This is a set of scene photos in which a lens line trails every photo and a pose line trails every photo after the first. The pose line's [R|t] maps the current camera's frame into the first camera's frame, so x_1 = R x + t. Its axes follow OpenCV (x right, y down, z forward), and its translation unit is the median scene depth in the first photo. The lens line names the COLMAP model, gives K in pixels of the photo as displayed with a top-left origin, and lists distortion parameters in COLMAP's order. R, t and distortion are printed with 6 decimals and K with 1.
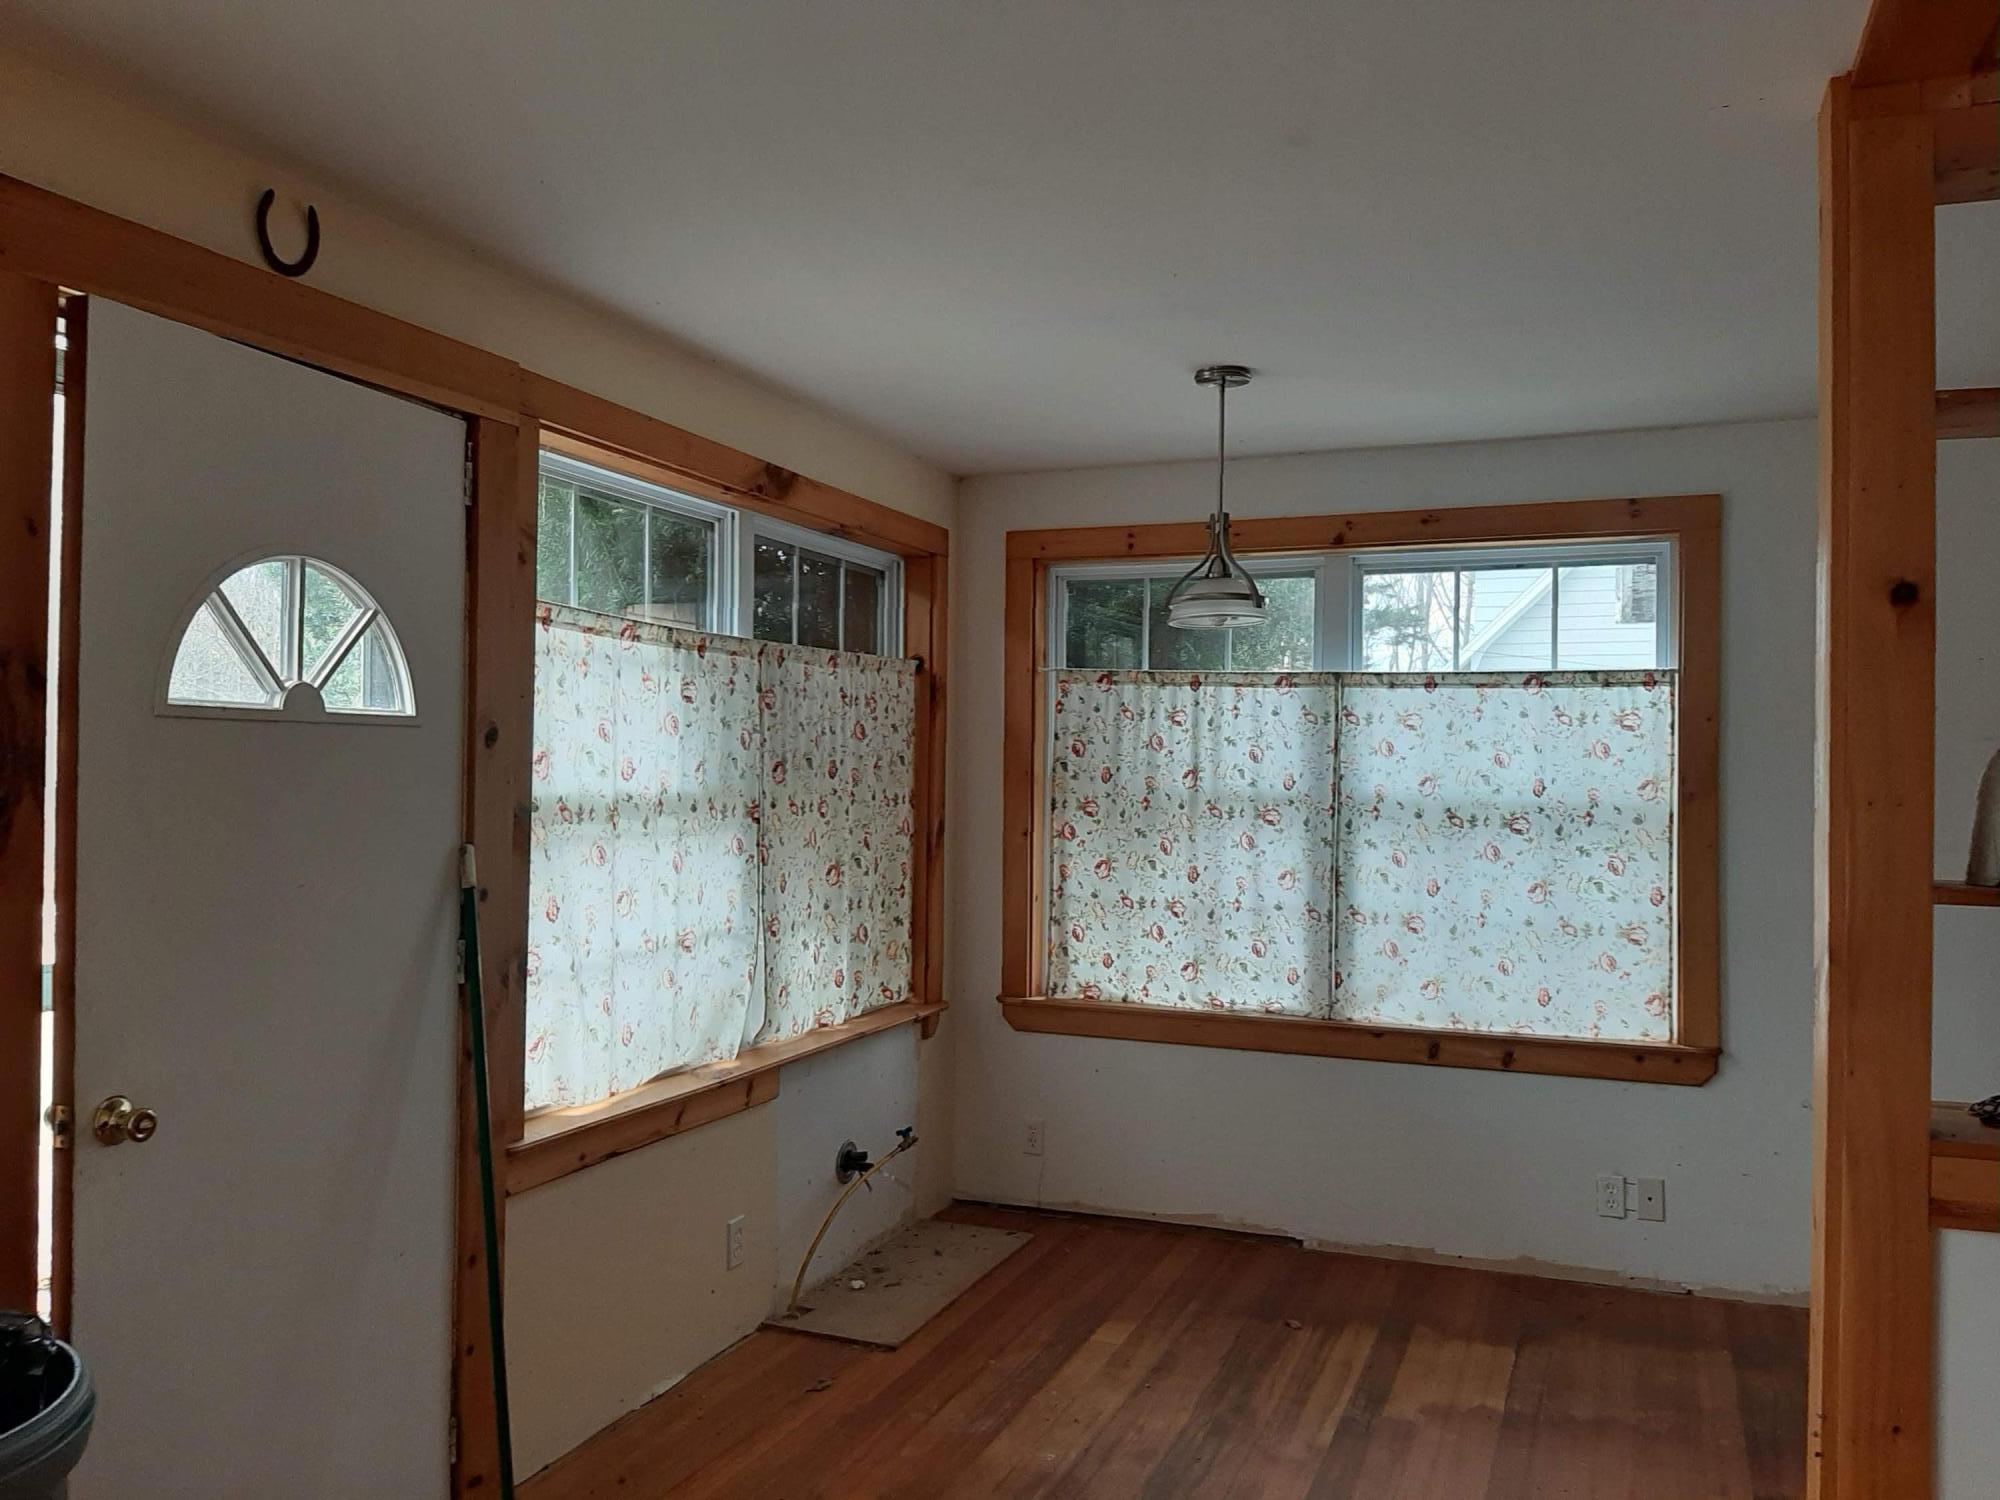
lens RADIAL K [[1589.7, 0, 1019.3], [0, 1589.7, 744.1], [0, 0, 1]] dist [0.074277, -0.139759]
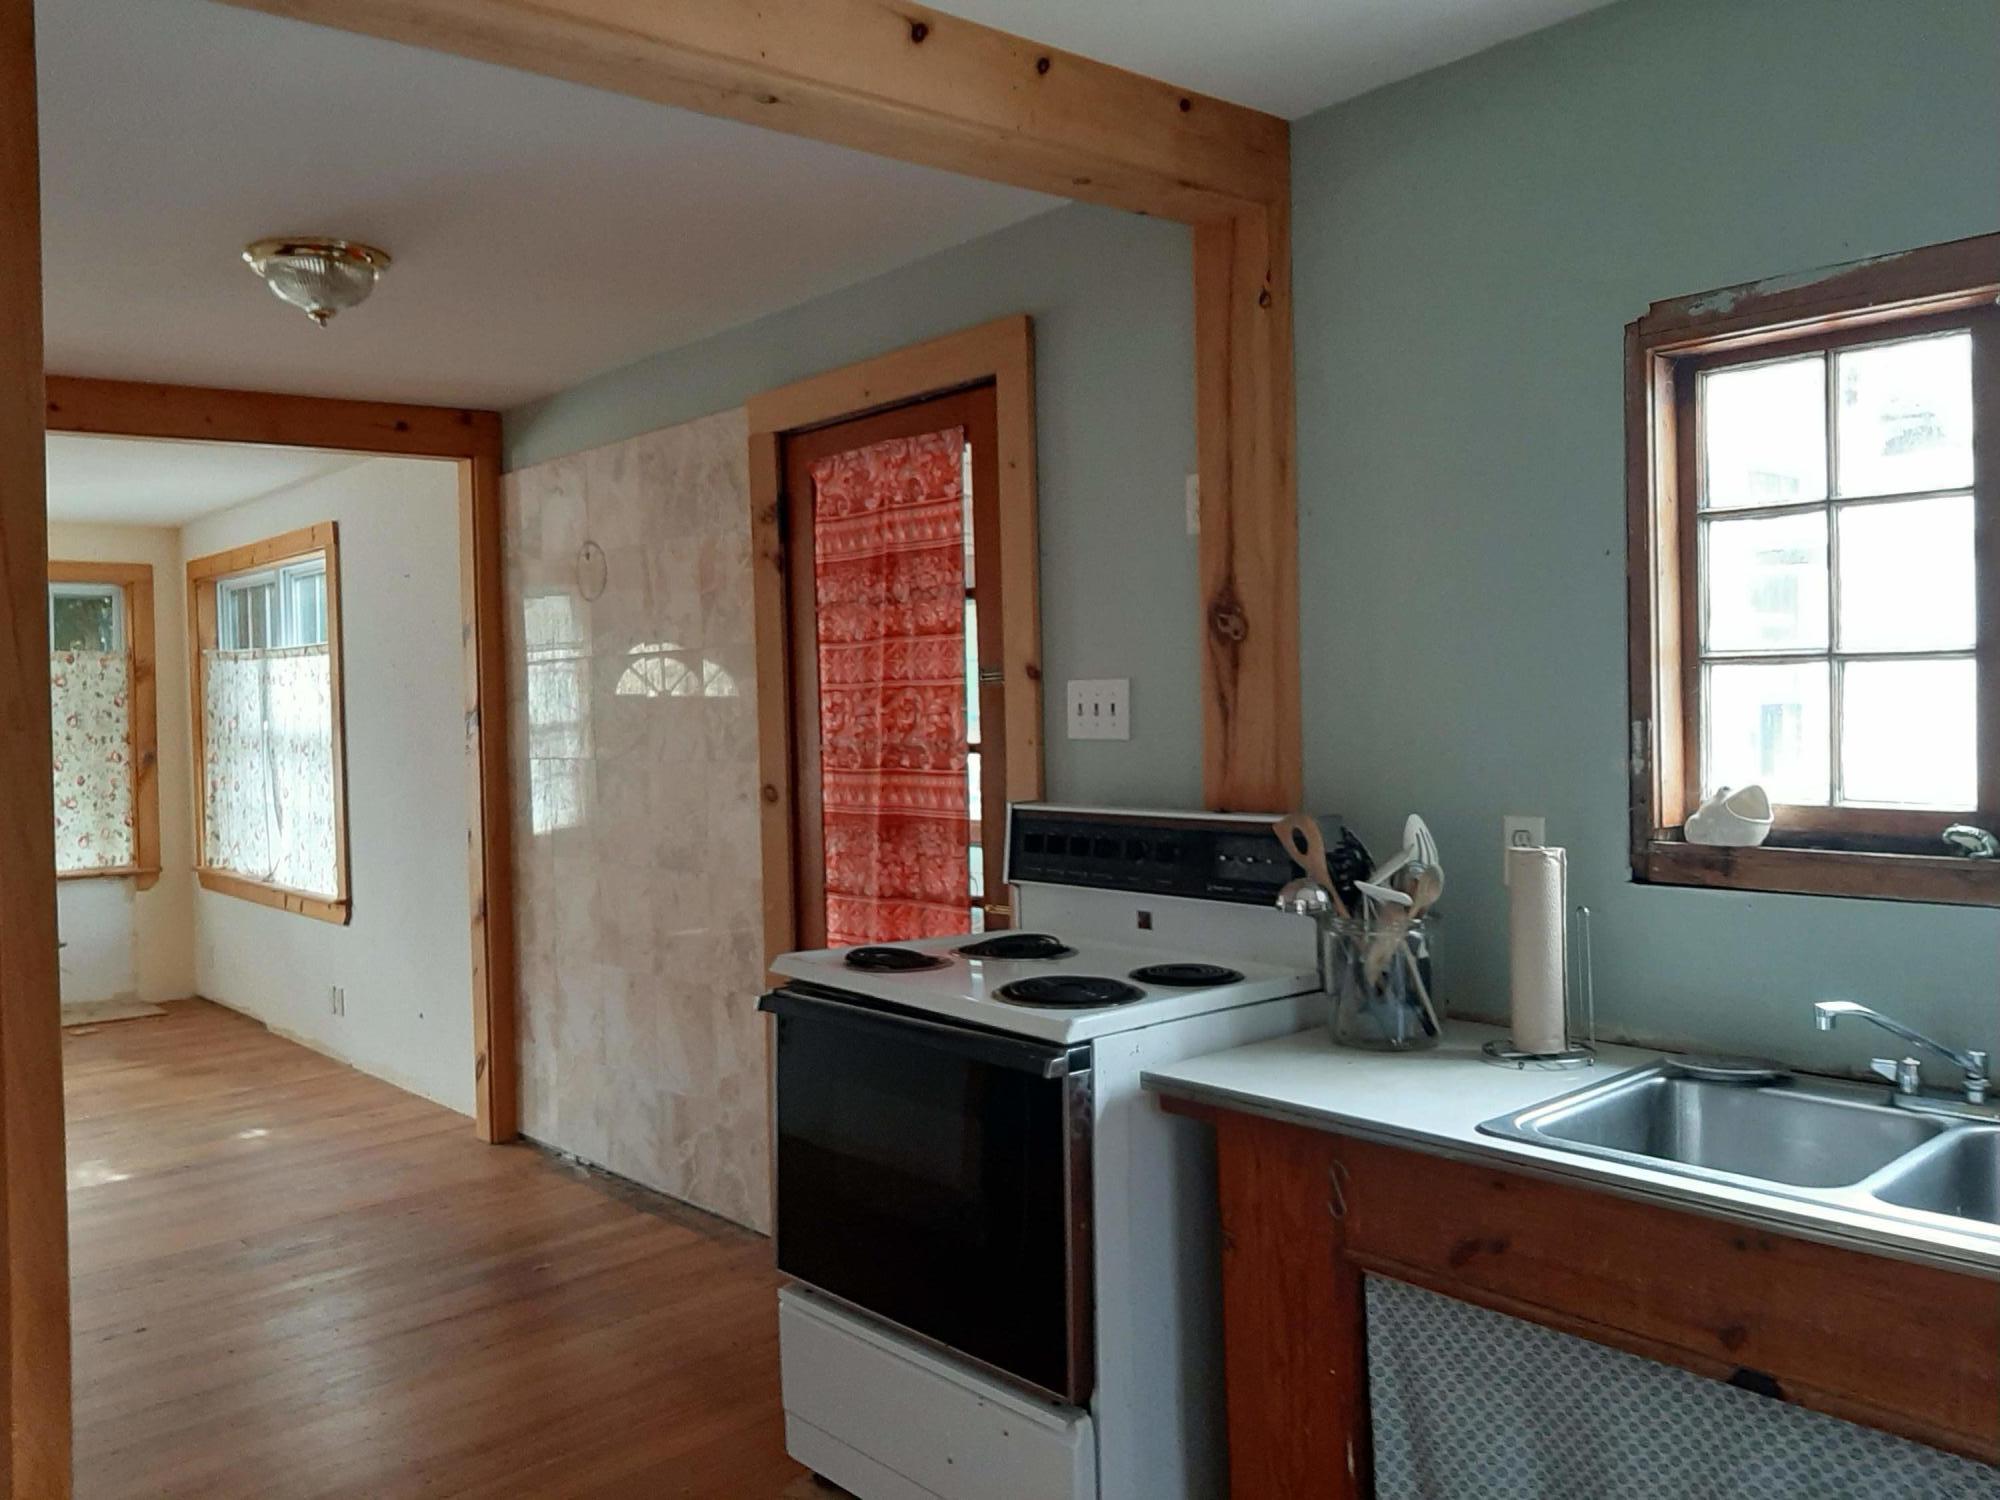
lens RADIAL K [[1589.7, 0, 993.8], [0, 1589.7, 754.8], [0, 0, 1]] dist [0.074277, -0.139759]
pose [[0.886822, -0.012841, -0.461933, 1.568567], [0.034858, 0.998625, 0.039160, 0.018443], [0.460795, -0.050830, 0.886050, -0.023538]]
